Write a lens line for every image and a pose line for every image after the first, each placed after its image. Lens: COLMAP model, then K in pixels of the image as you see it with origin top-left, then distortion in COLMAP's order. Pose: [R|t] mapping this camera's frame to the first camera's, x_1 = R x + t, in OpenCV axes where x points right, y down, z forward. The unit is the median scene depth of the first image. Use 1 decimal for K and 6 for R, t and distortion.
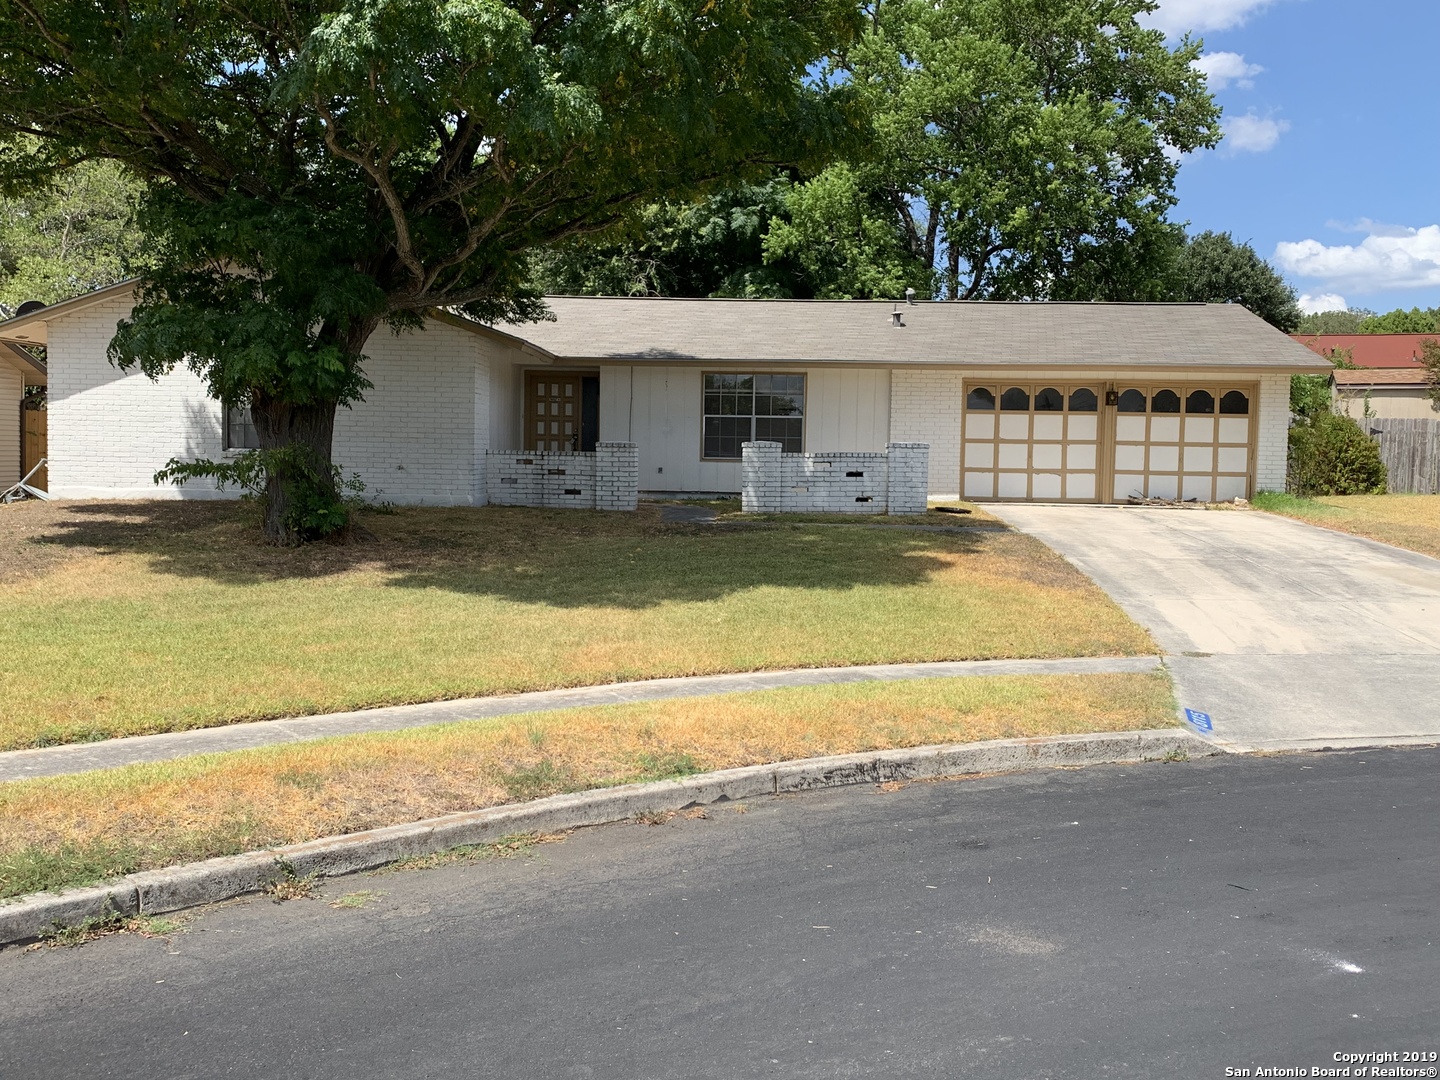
lens RADIAL K [[1290.2, 0, 720.0], [0, 1290.2, 540.0], [0, 0, 1]] dist [0.135947, -0.319358]
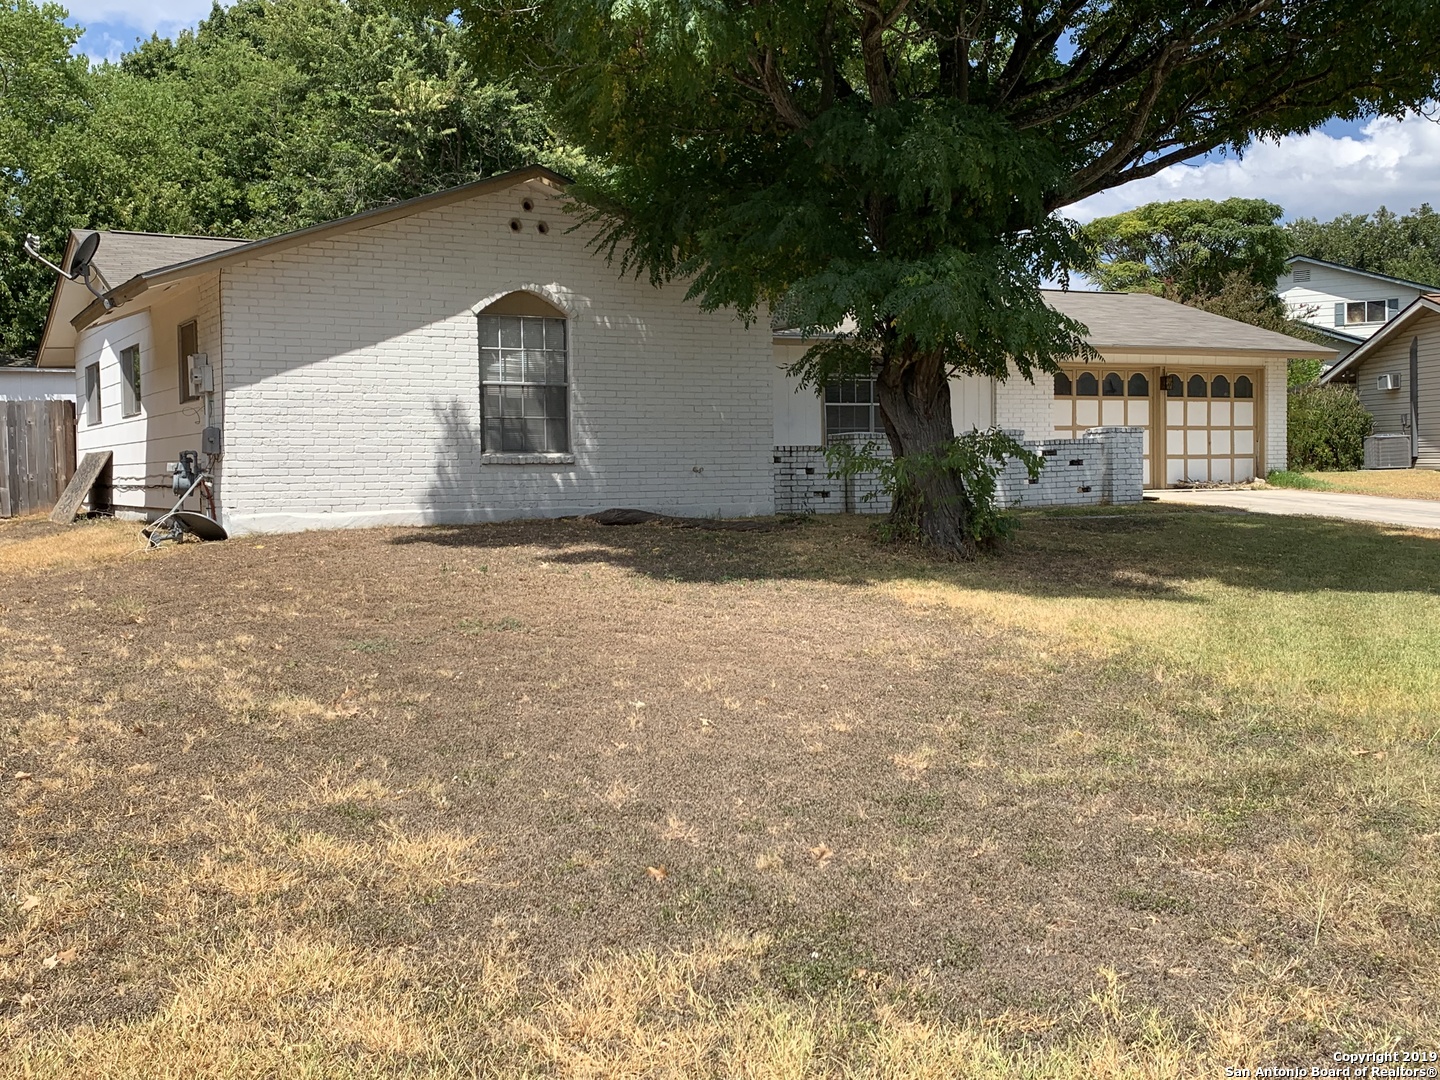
lens RADIAL K [[1514.0, 0, 720.0], [0, 1514.0, 540.0], [0, 0, 1]] dist [0.073555, -0.098161]
pose [[0.851848, -0.055178, 0.520874, -0.600386], [0.063834, 0.997960, 0.001322, -0.011981], [-0.519884, 0.032123, 0.853633, 0.185263]]
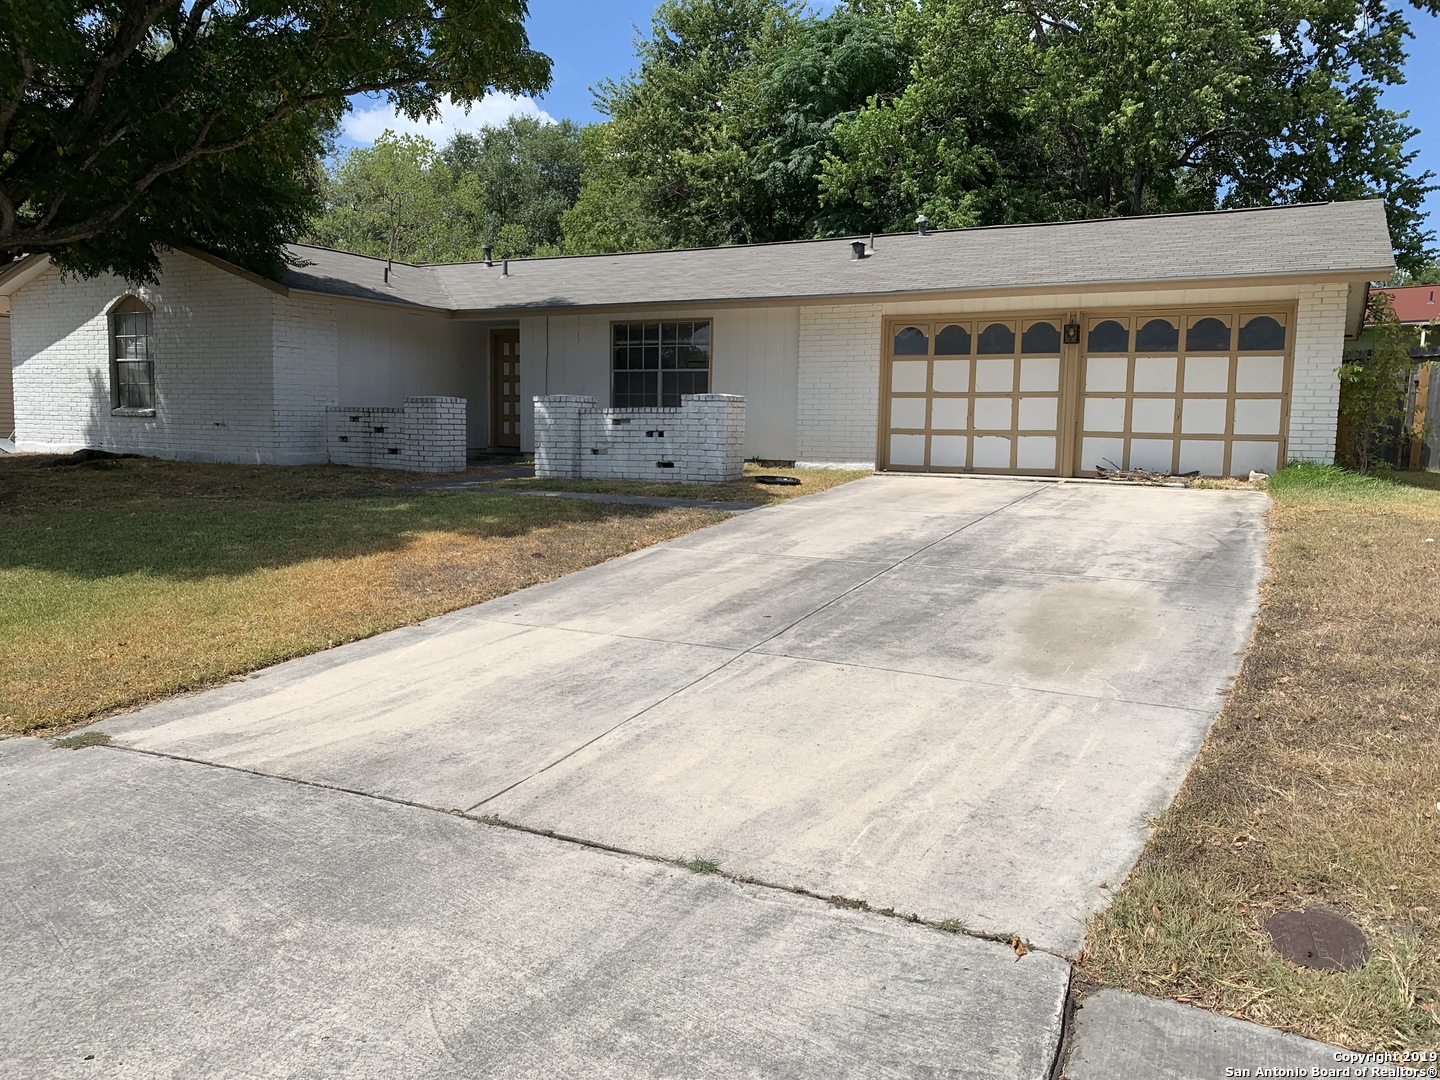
lens RADIAL K [[1055.9, 0, 720.0], [0, 1055.9, 540.0], [0, 0, 1]] dist [0.088500, -0.141970]
pose [[0.898503, 0.046440, -0.436504, 0.388232], [-0.029561, 0.998532, 0.045386, -0.013369], [0.437971, -0.027876, 0.898557, 0.363331]]
